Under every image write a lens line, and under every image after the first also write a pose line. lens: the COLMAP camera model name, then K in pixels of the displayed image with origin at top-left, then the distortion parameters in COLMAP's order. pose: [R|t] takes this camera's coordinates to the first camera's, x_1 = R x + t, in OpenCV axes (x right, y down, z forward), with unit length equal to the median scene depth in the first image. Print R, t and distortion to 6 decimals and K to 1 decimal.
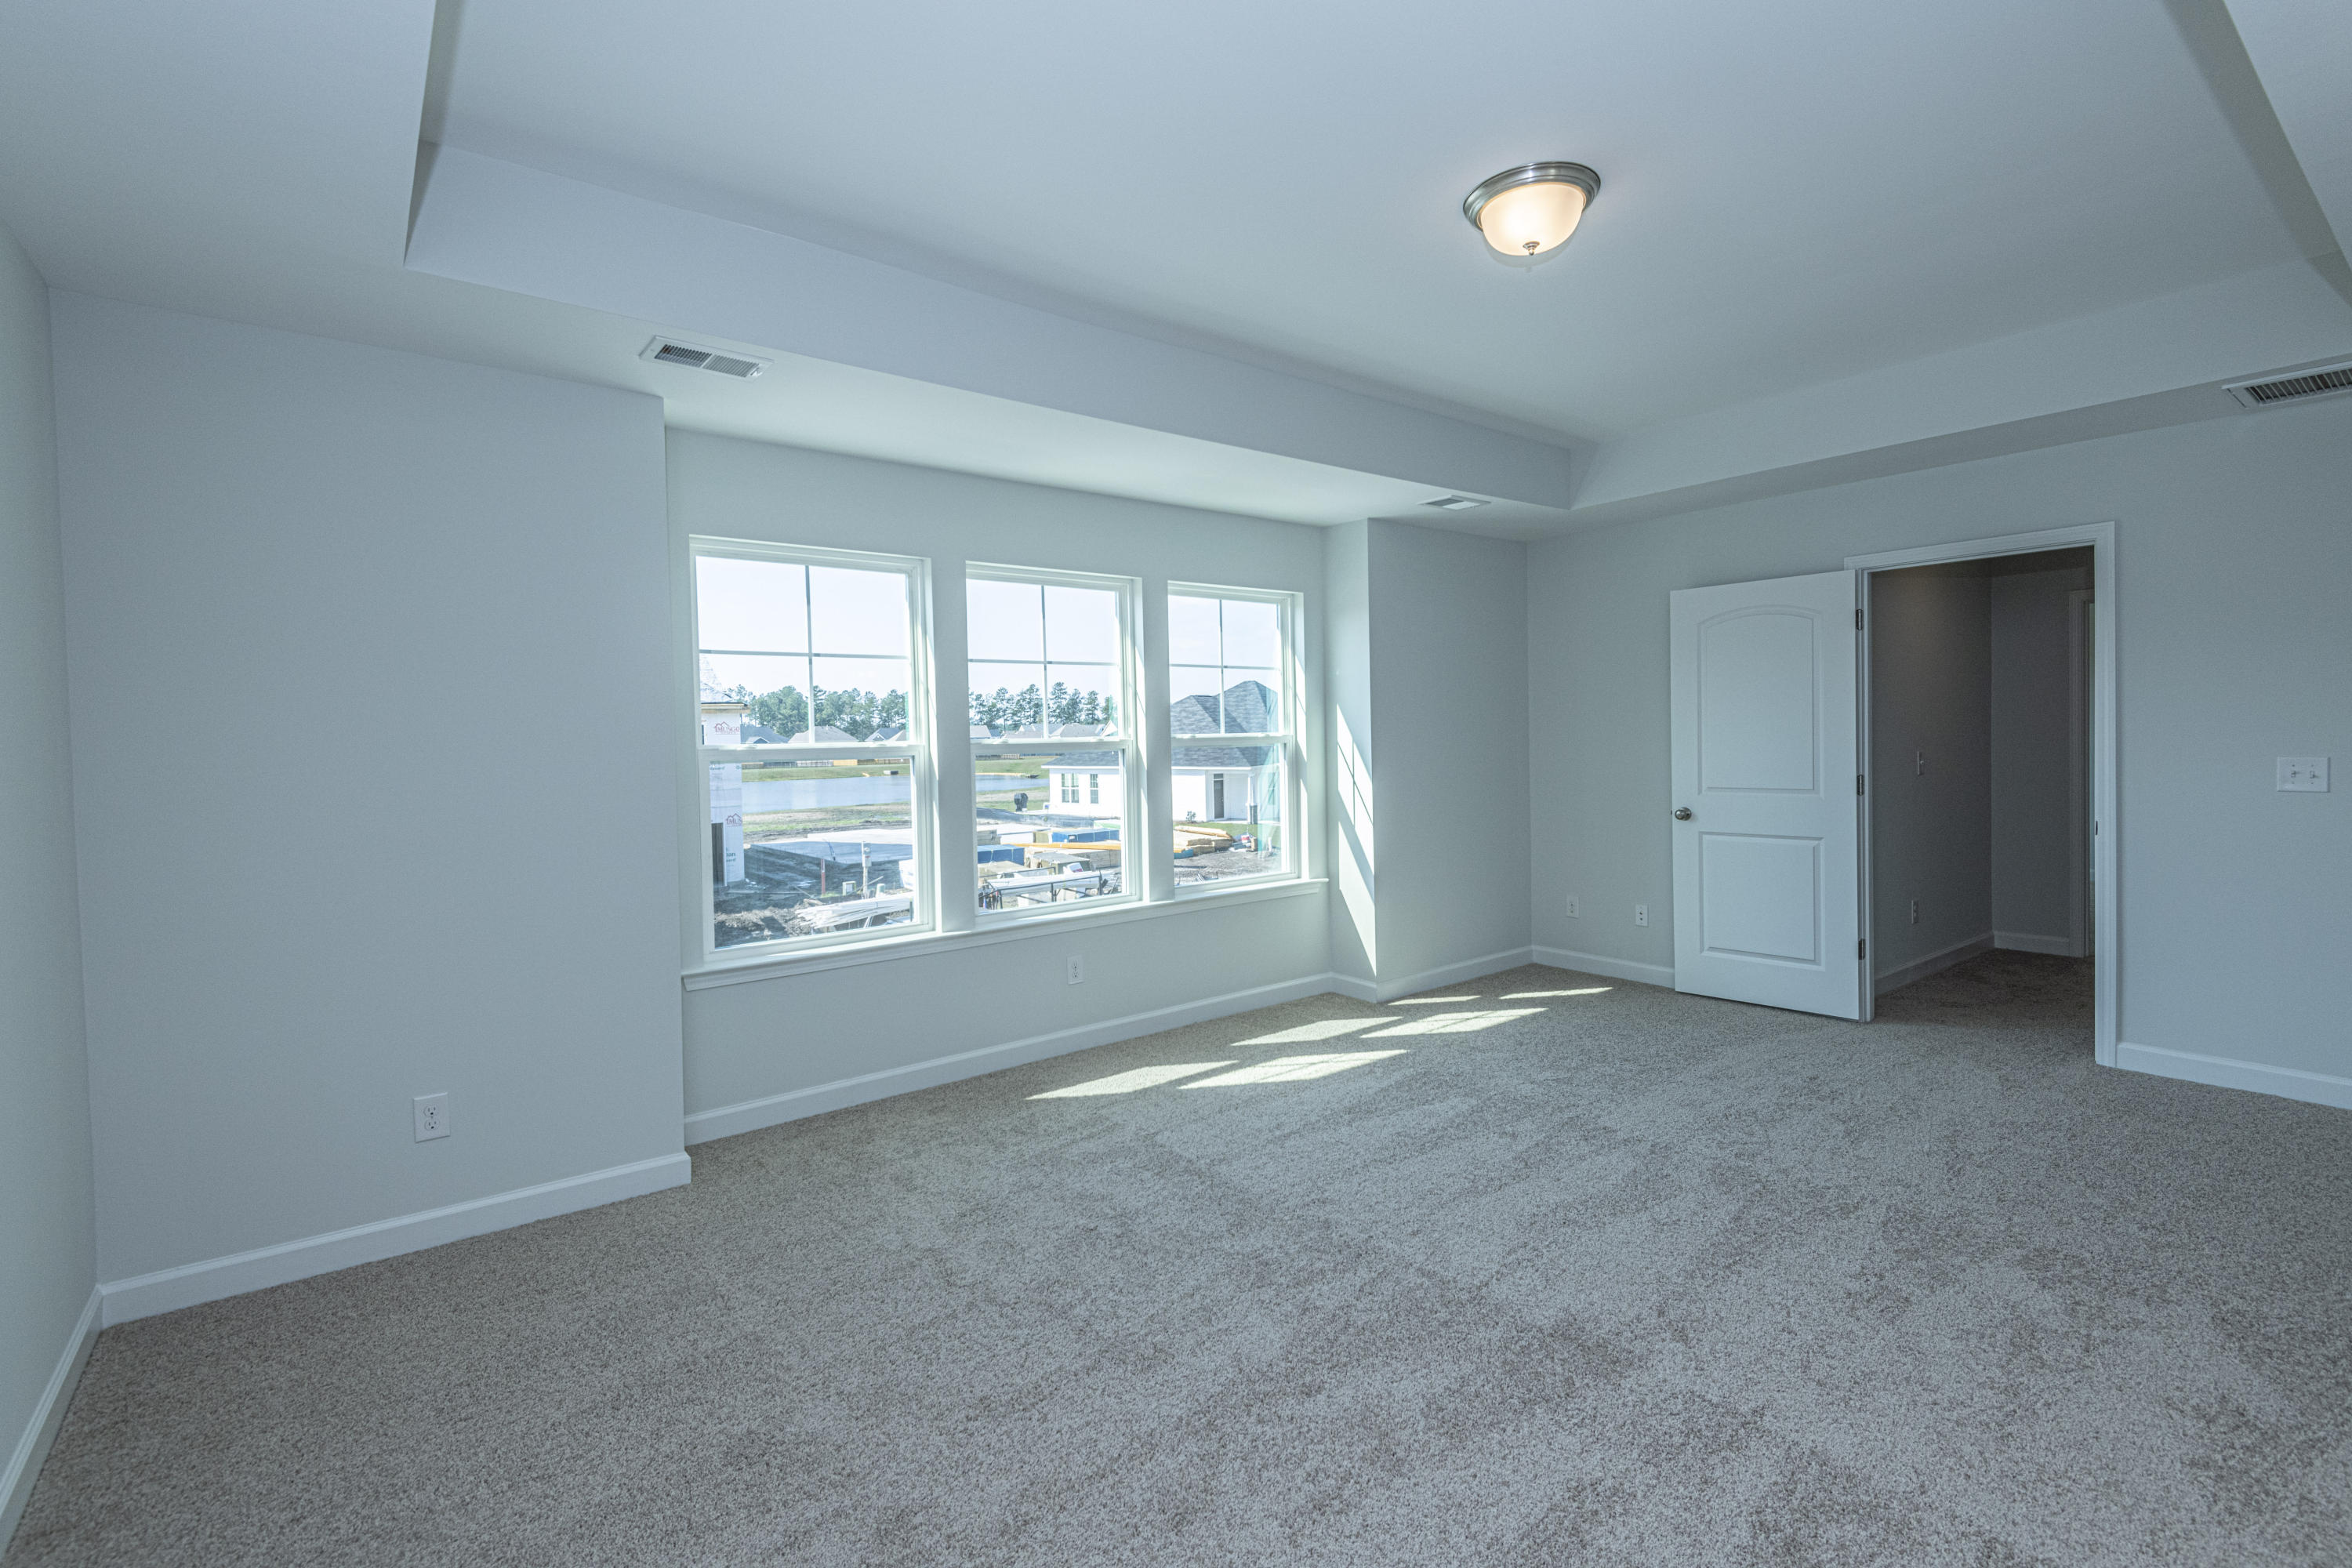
lens RADIAL K [[1057.8, 0, 1182.4], [0, 1057.8, 762.7], [0, 0, 1]] dist [0.037213, -0.023444]
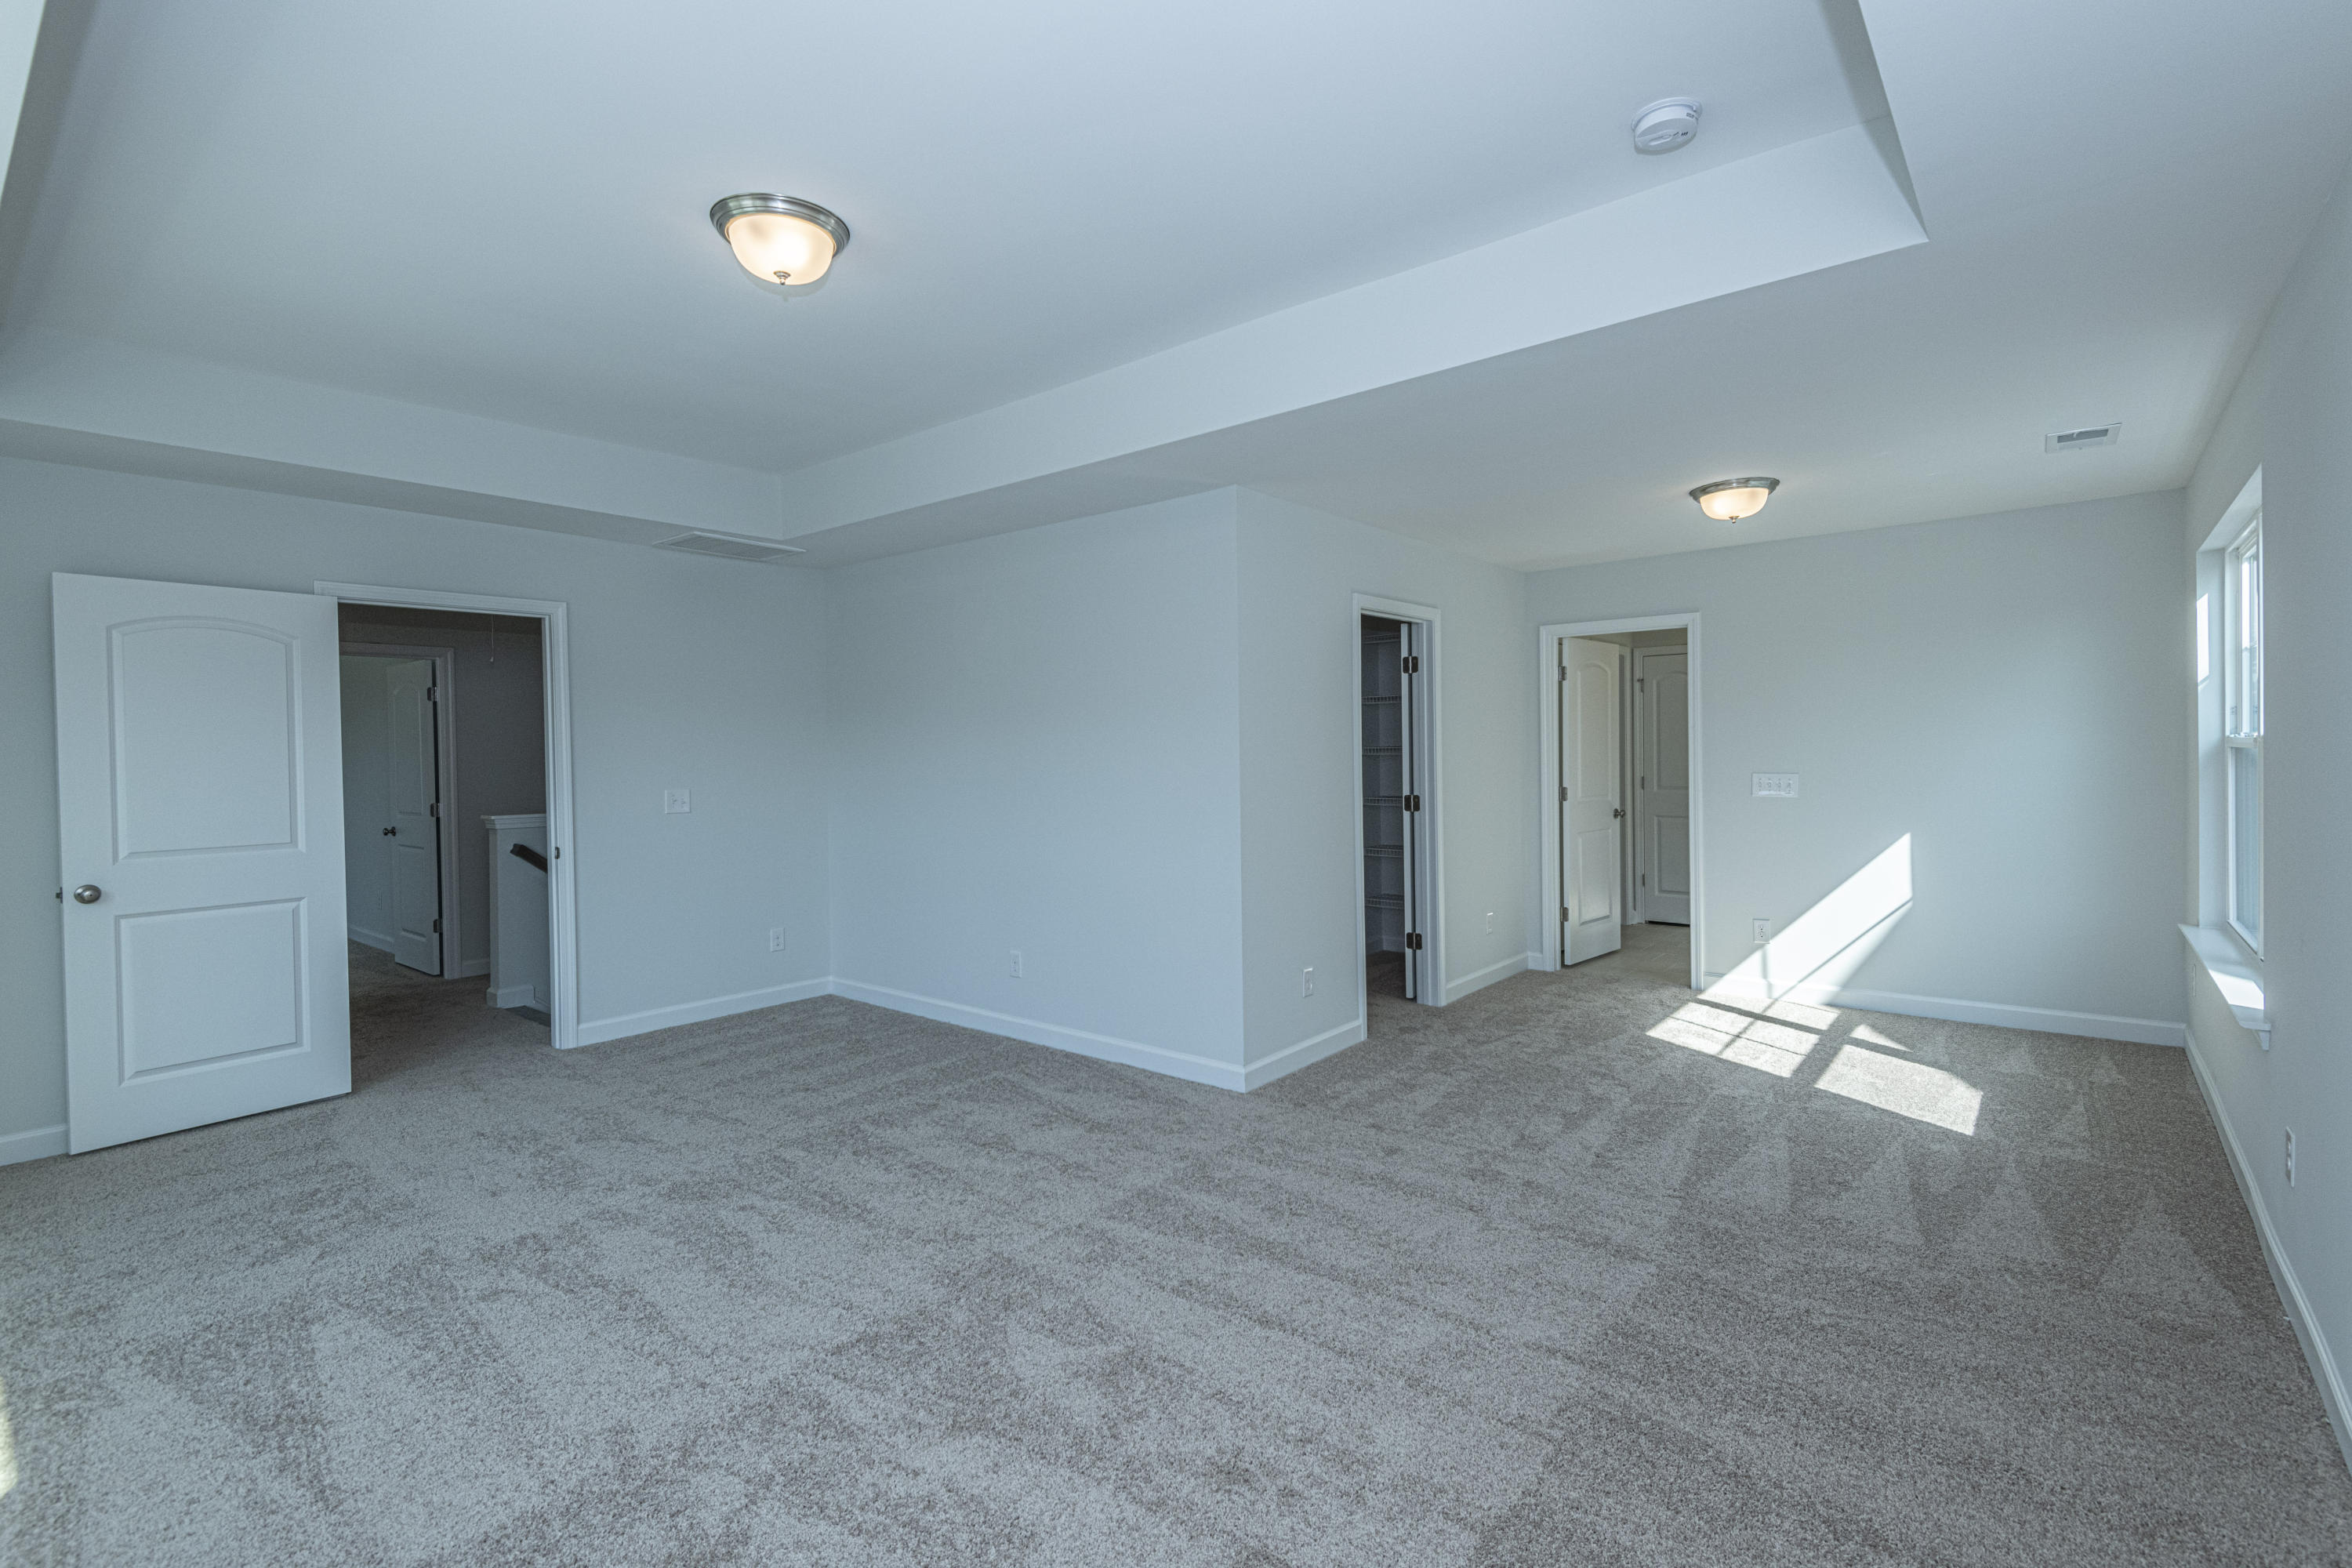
lens RADIAL K [[1057.8, 0, 1182.4], [0, 1057.8, 762.7], [0, 0, 1]] dist [0.037213, -0.023444]
pose [[-0.218352, 0.012182, 0.975794, -0.481243], [0.041346, 0.999140, -0.003222, -0.007887], [-0.974994, 0.039642, -0.218668, 0.579802]]
